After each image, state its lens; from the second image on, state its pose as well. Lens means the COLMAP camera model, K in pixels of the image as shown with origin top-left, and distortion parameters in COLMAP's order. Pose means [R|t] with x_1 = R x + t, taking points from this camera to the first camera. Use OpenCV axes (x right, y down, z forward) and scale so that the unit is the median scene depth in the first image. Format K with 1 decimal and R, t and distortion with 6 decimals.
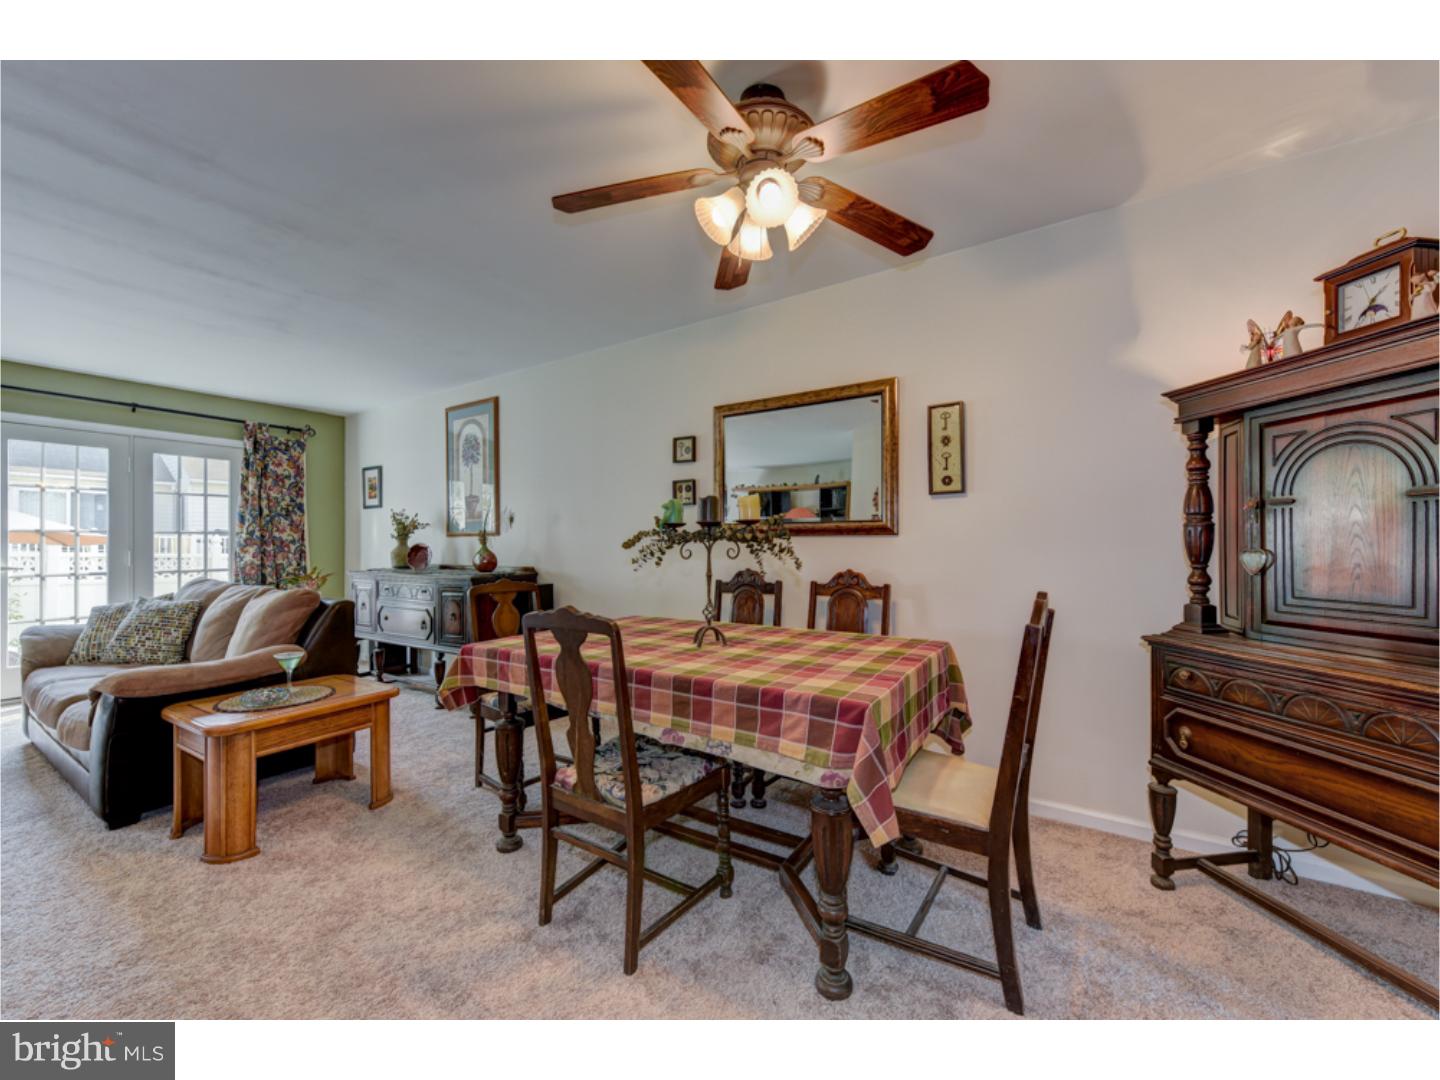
lens RADIAL K [[561.3, 0, 731.4], [0, 561.3, 542.5], [0, 0, 1]] dist [-0.000084, -0.000189]
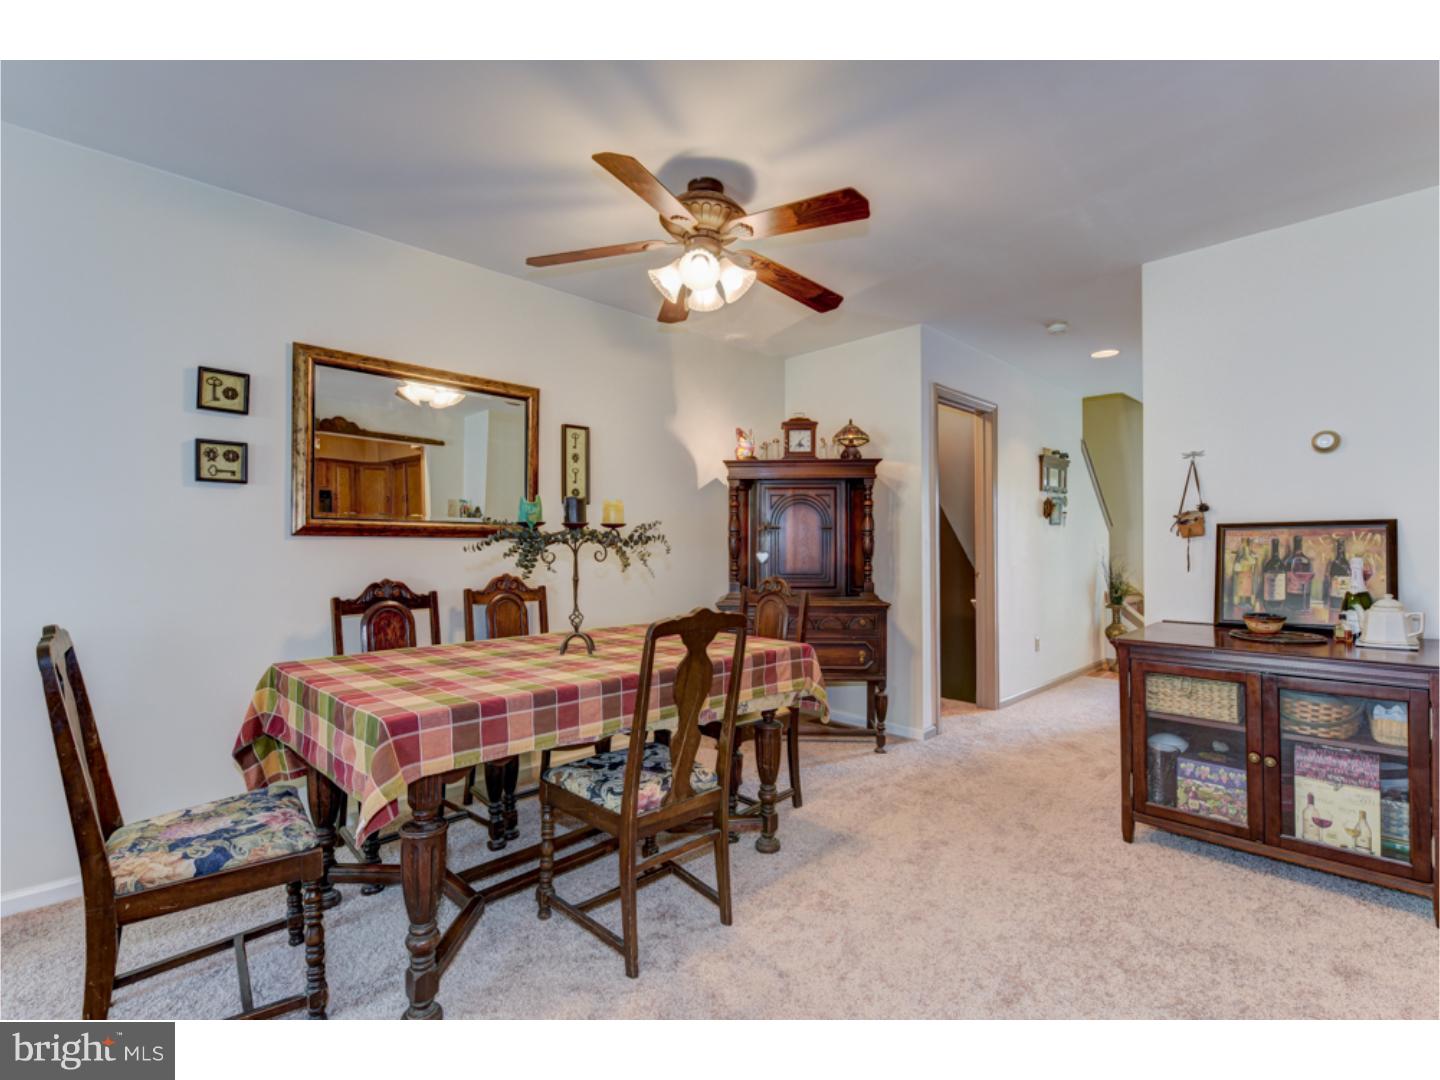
lens RADIAL K [[676.0, 0, 724.4], [0, 676.0, 546.5], [0, 0, 1]] dist [0.001326, 0.000173]
pose [[0.204637, 0.005968, 0.978820, -0.684322], [-0.004068, 0.999978, -0.005246, 0.004928], [-0.978829, -0.002909, 0.204657, 0.313058]]
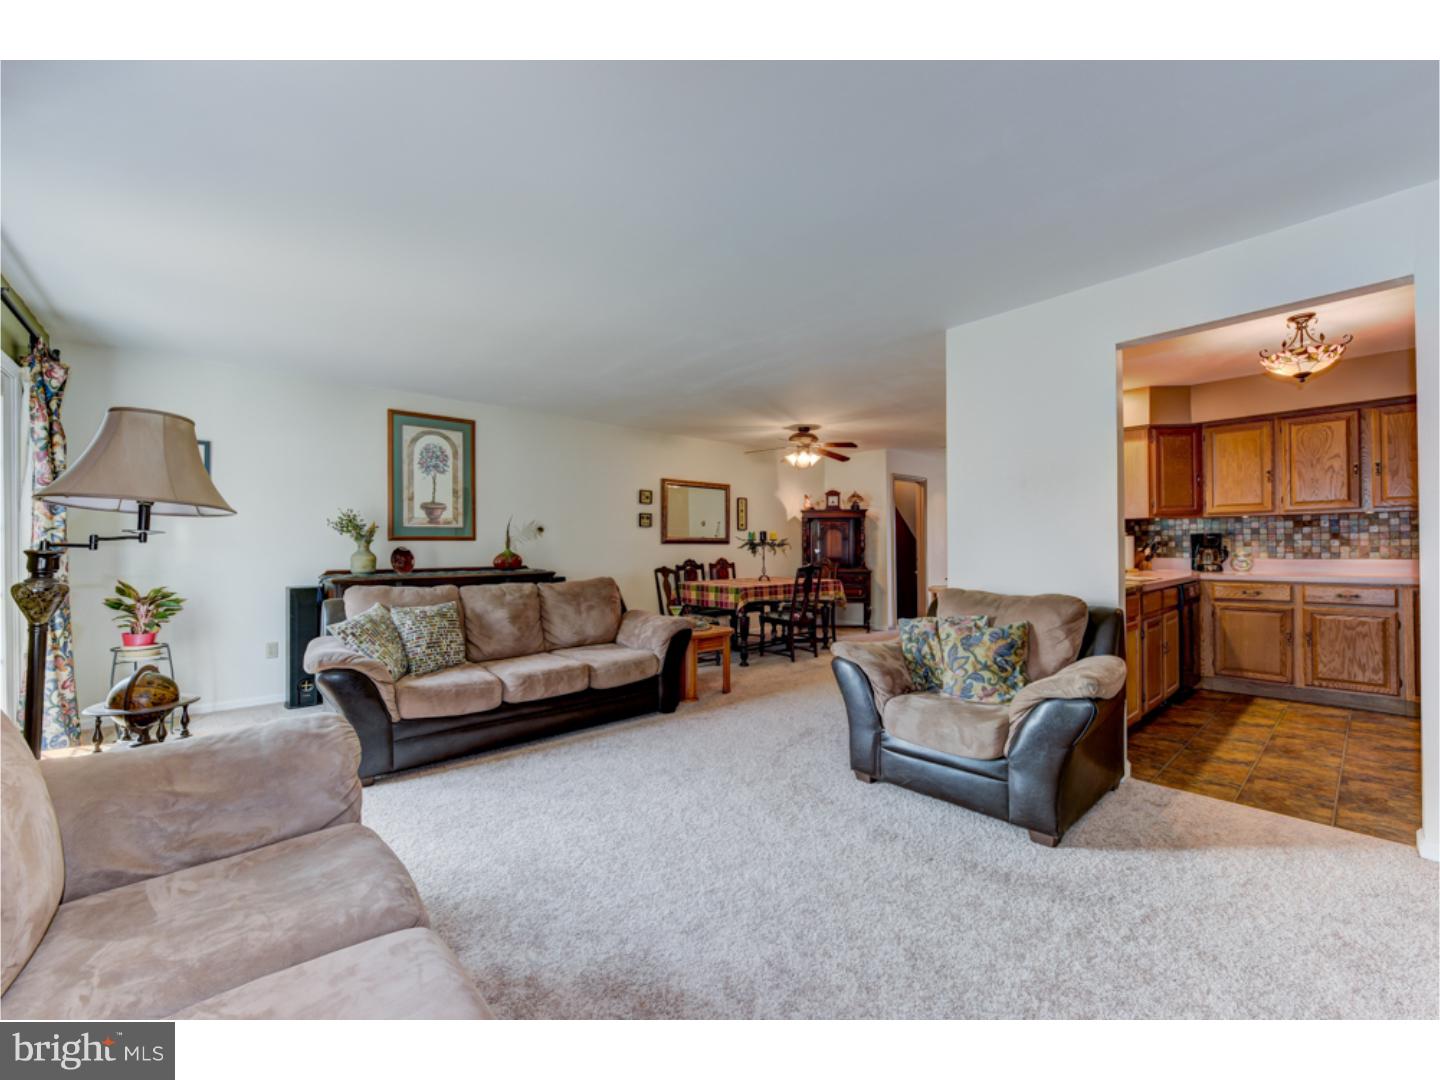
lens RADIAL K [[571.9, 0, 719.0], [0, 571.9, 543.1], [0, 0, 1]] dist [-0.007231, -0.000323]
pose [[0.267267, 0.008610, 0.963584, -1.832007], [0.001300, 0.999956, -0.009295, 0.005654], [-0.963622, 0.003737, 0.267244, 0.253710]]
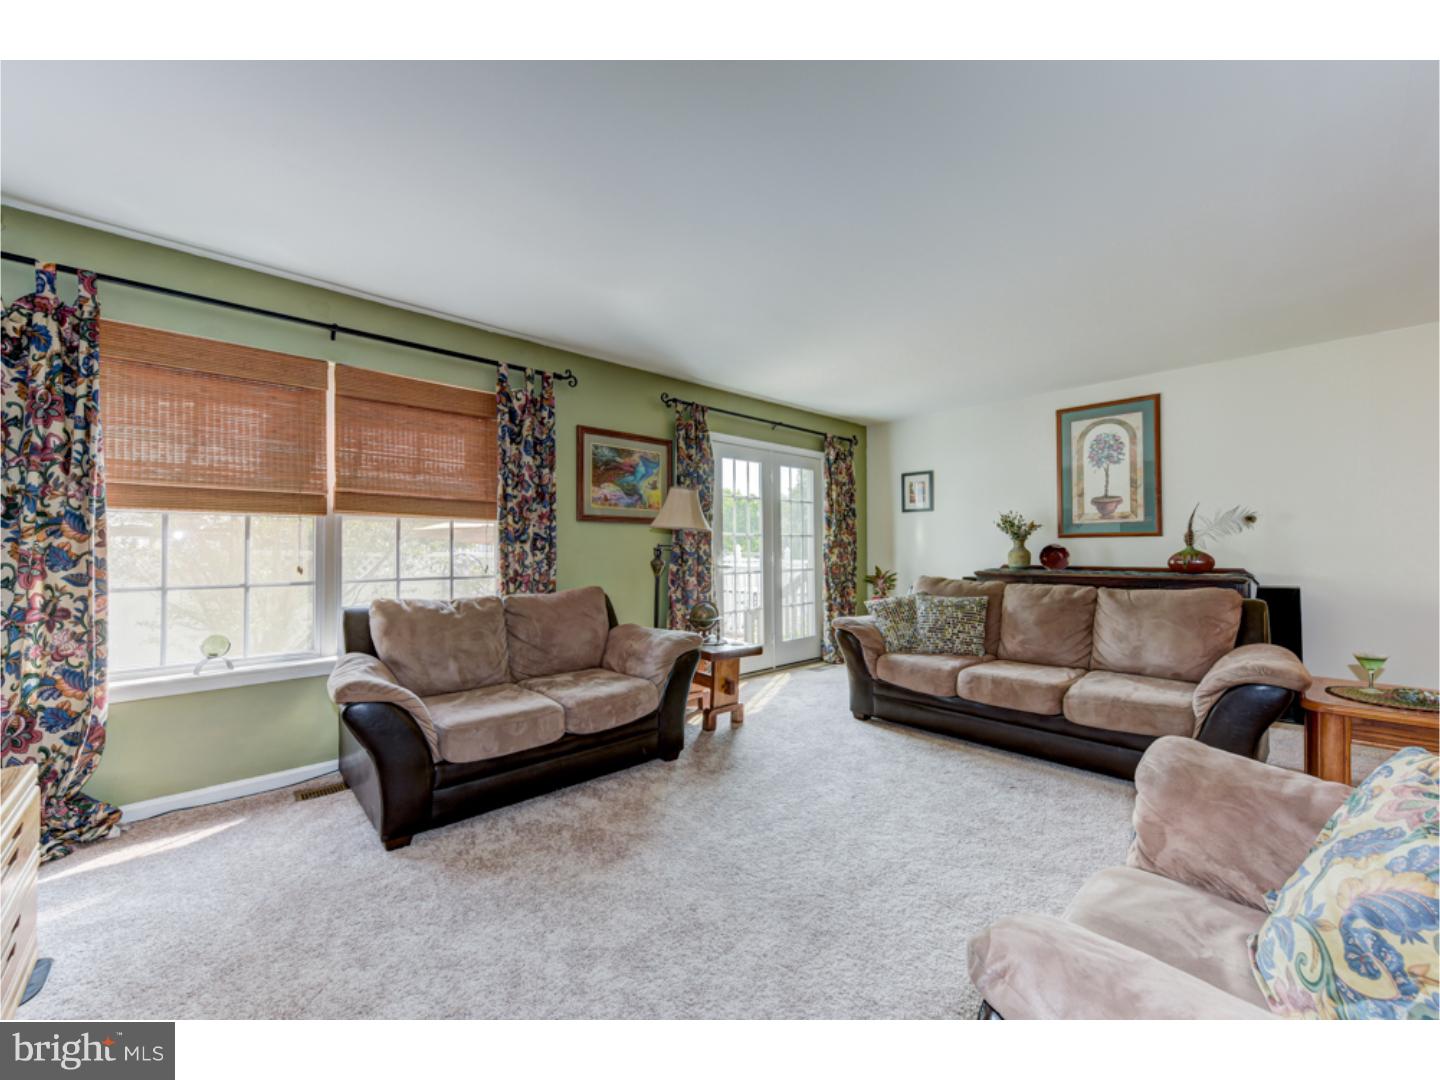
lens RADIAL K [[564.9, 0, 720.0], [0, 564.9, 540.0], [0, 0, 1]] dist [0.007306, -0.000468]
pose [[0.970956, -0.004541, -0.239215, -1.193635], [0.002047, 0.999941, -0.010676, 0.003866], [0.239250, 0.009876, 0.970908, -0.179727]]
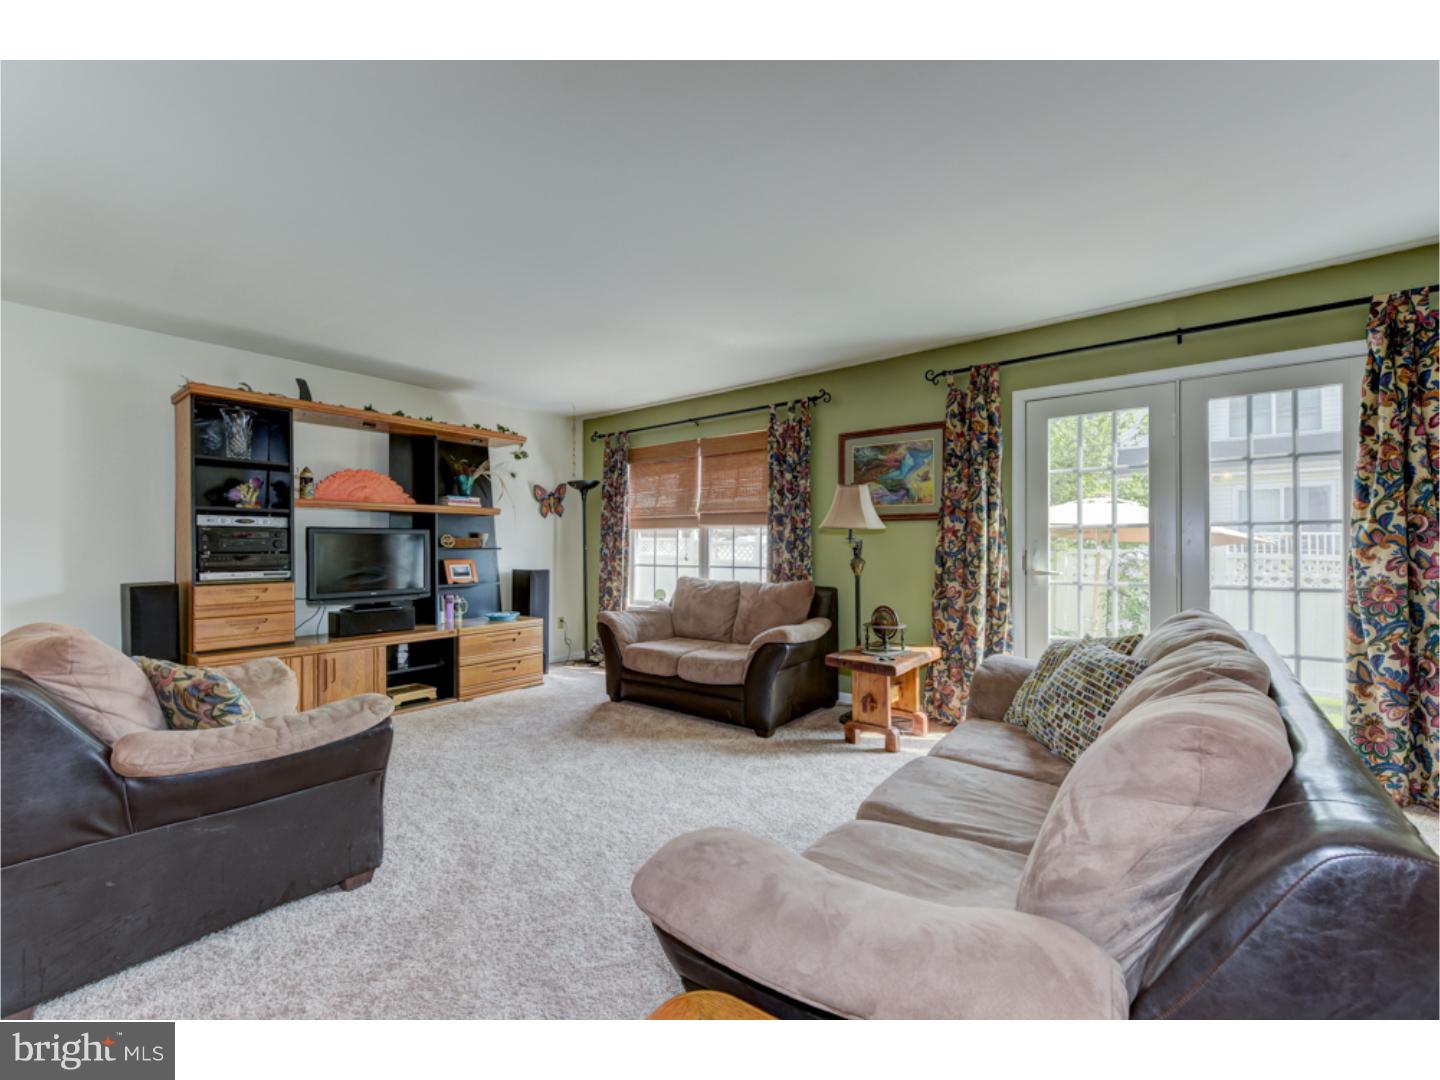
lens RADIAL K [[602.5, 0, 717.5], [0, 602.5, 542.7], [0, 0, 1]] dist [-0.000203, -0.000158]
pose [[-0.086724, -0.002362, -0.996230, -0.414302], [0.007789, 0.999965, -0.003049, 0.000637], [0.996202, -0.008024, -0.086703, 0.686123]]
